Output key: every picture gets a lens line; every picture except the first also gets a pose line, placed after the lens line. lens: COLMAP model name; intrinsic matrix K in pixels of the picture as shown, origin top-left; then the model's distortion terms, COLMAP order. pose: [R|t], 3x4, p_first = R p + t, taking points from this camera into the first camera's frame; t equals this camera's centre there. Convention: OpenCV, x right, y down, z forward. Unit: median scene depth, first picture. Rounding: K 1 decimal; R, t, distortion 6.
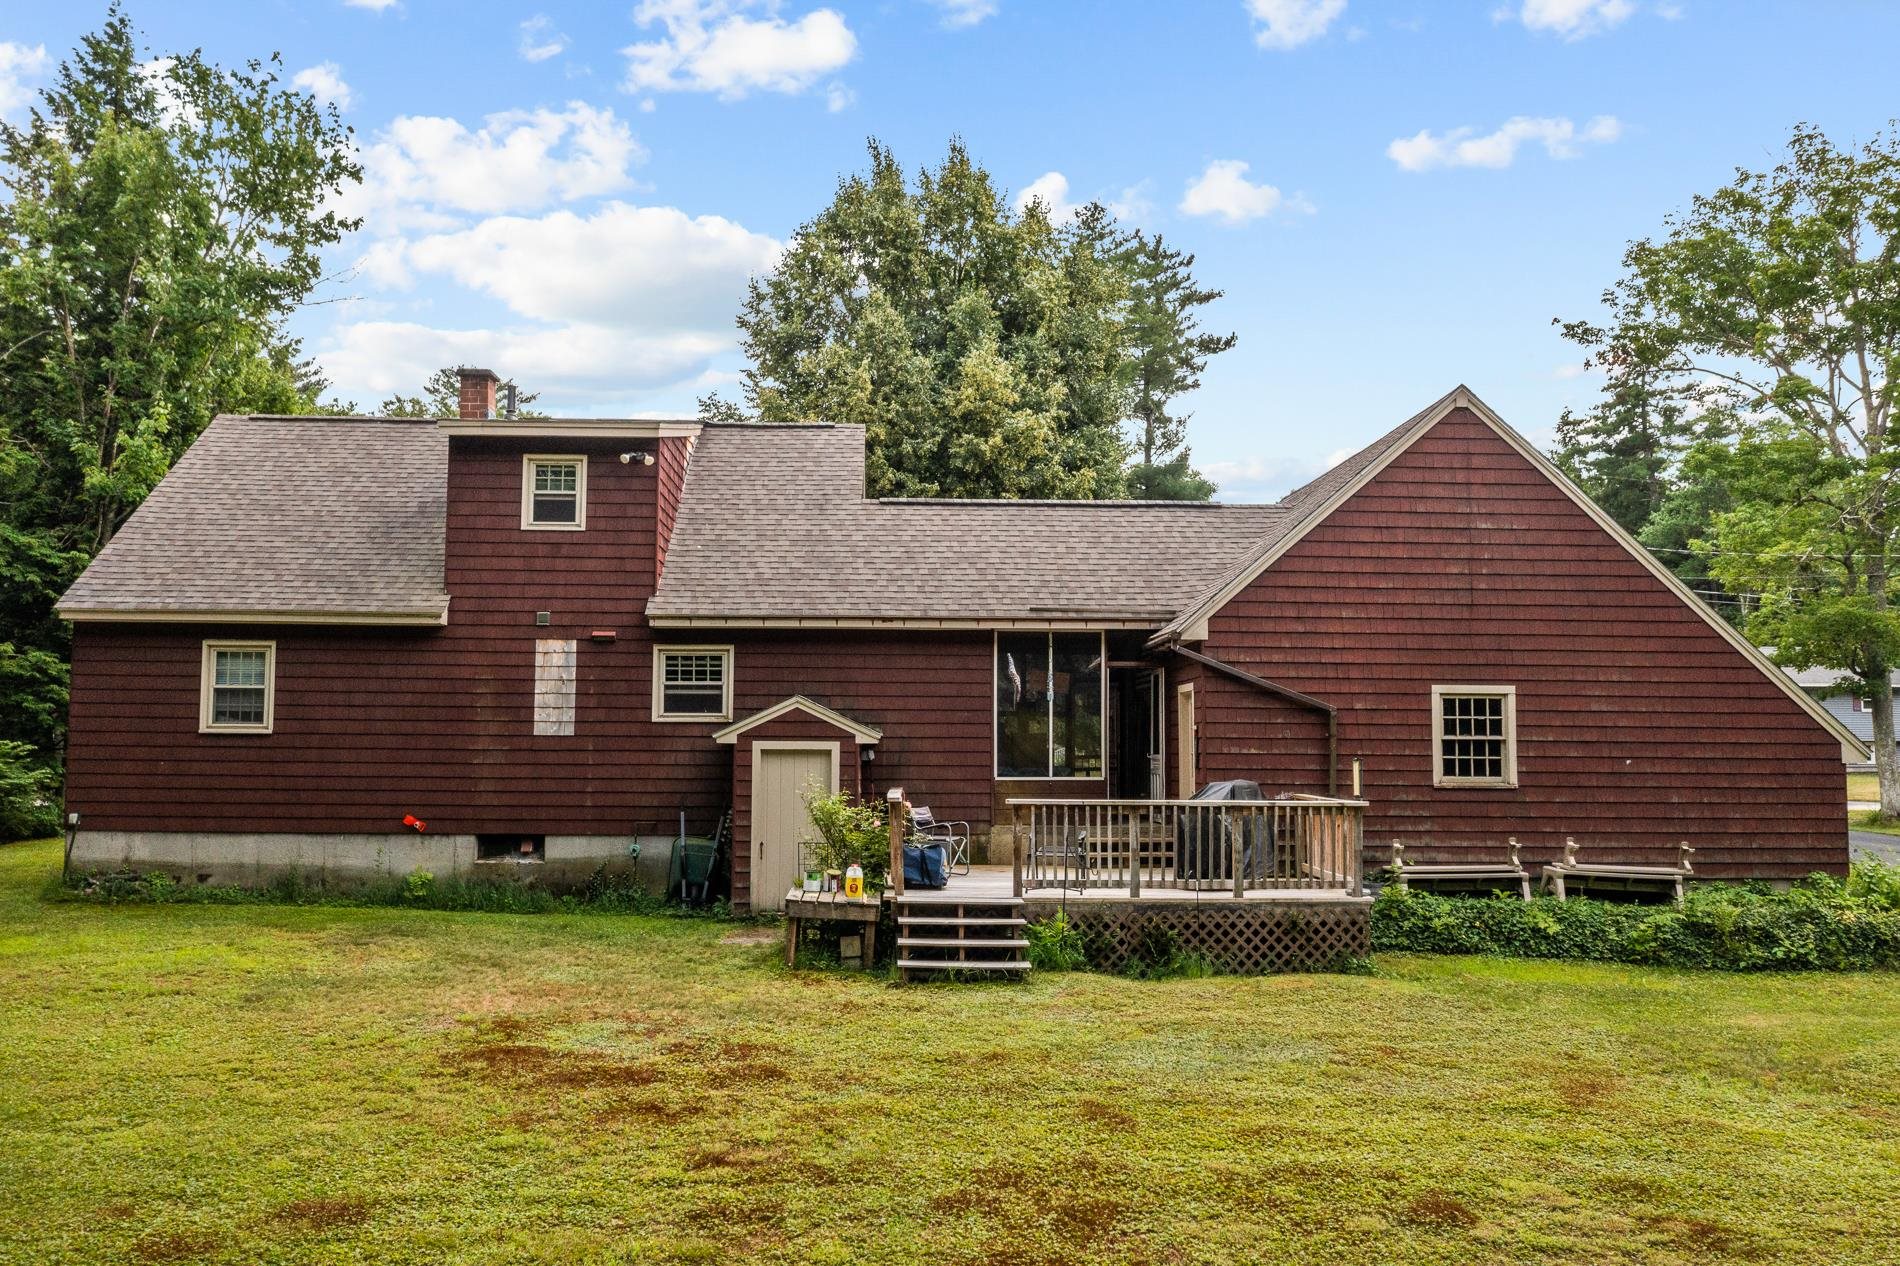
lens RADIAL K [[1514.9, 0, 950.0], [0, 1514.9, 633.0], [0, 0, 1]] dist [-0.025268, 0.002774]
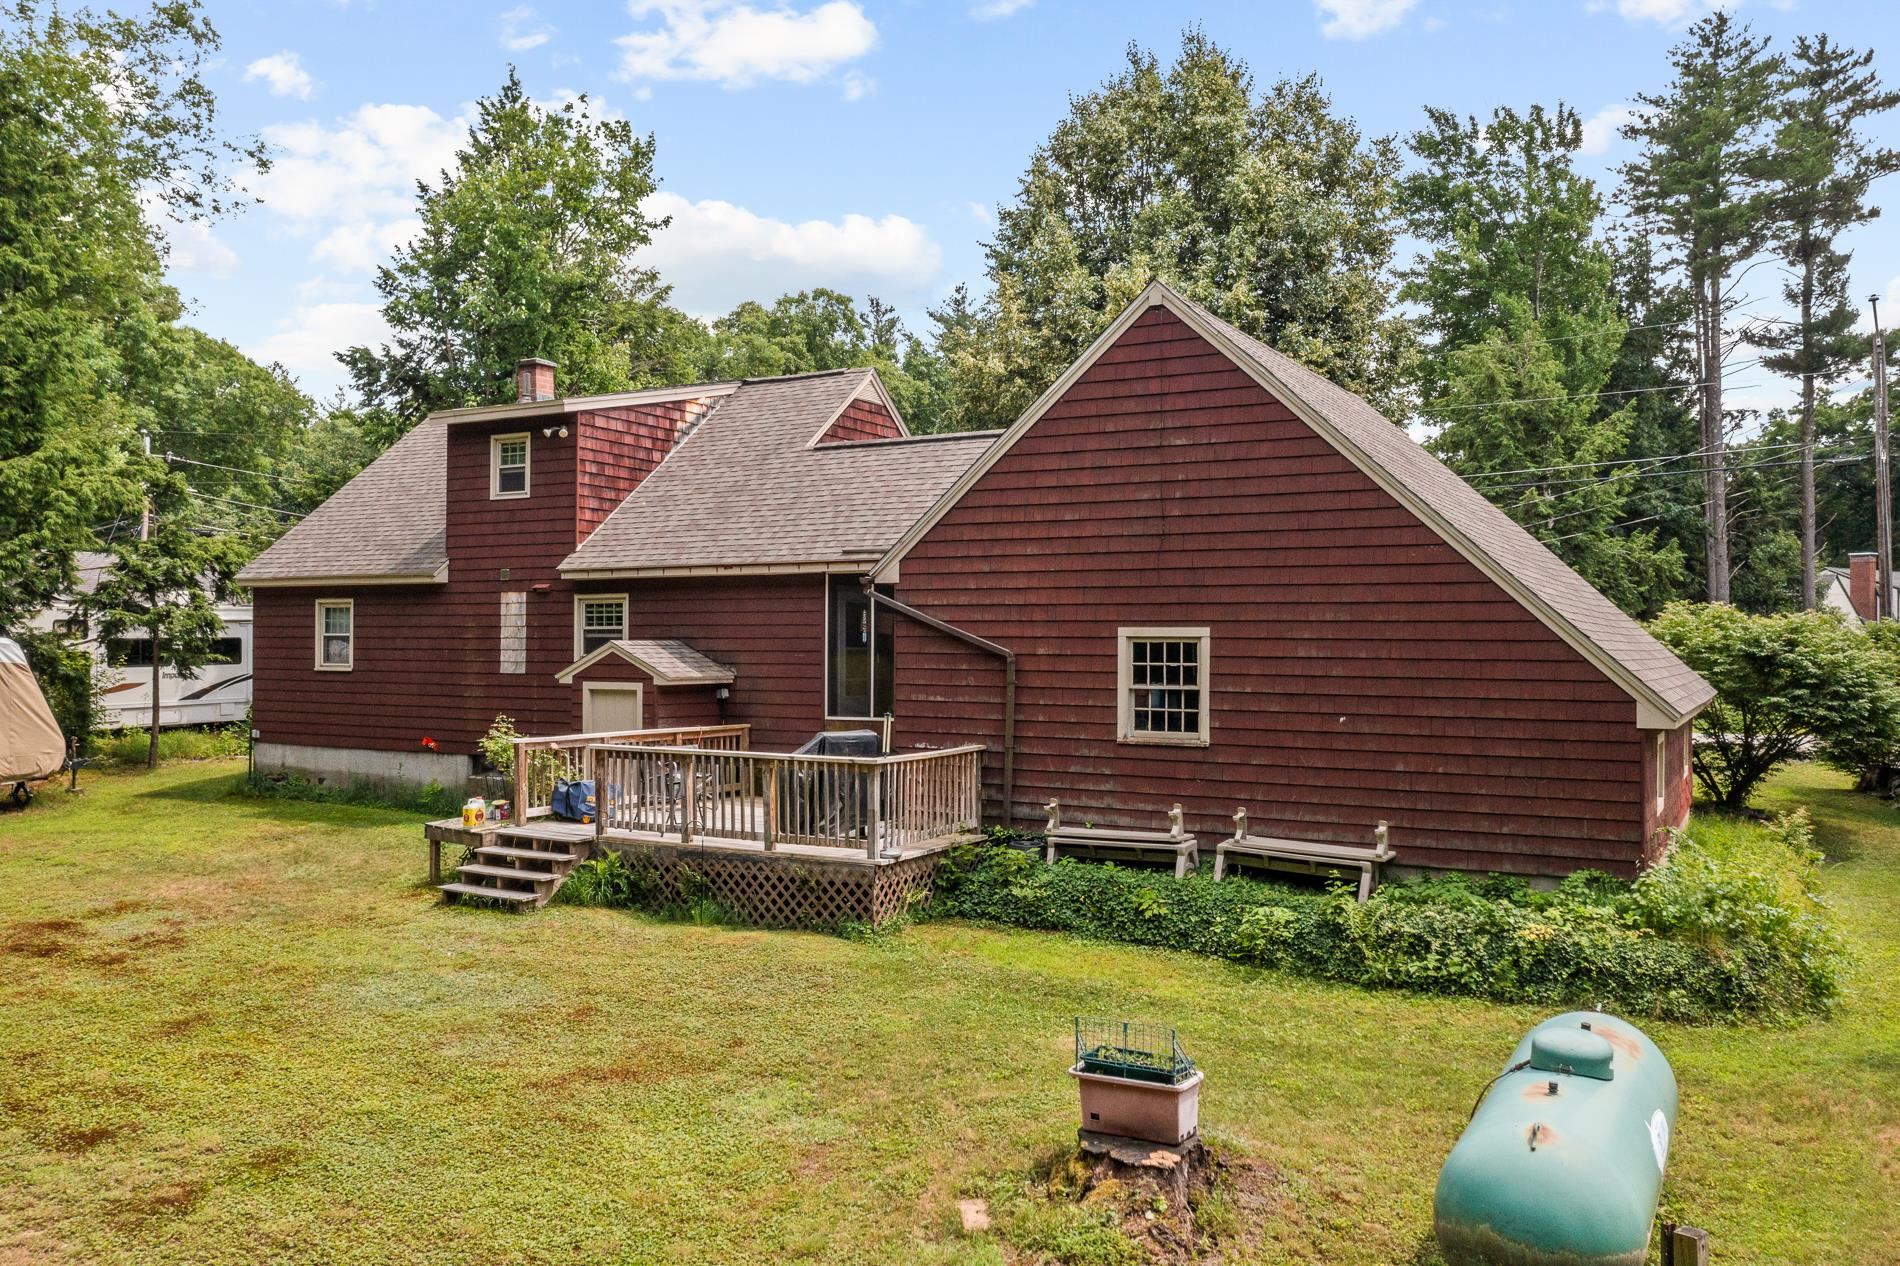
lens RADIAL K [[1514.9, 0, 950.0], [0, 1514.9, 633.0], [0, 0, 1]] dist [-0.025268, 0.002774]
pose [[0.849302, -0.006698, -0.527865, 0.700179], [0.041347, 0.997692, 0.053864, -0.014215], [0.526285, -0.067573, 0.847619, 0.194247]]
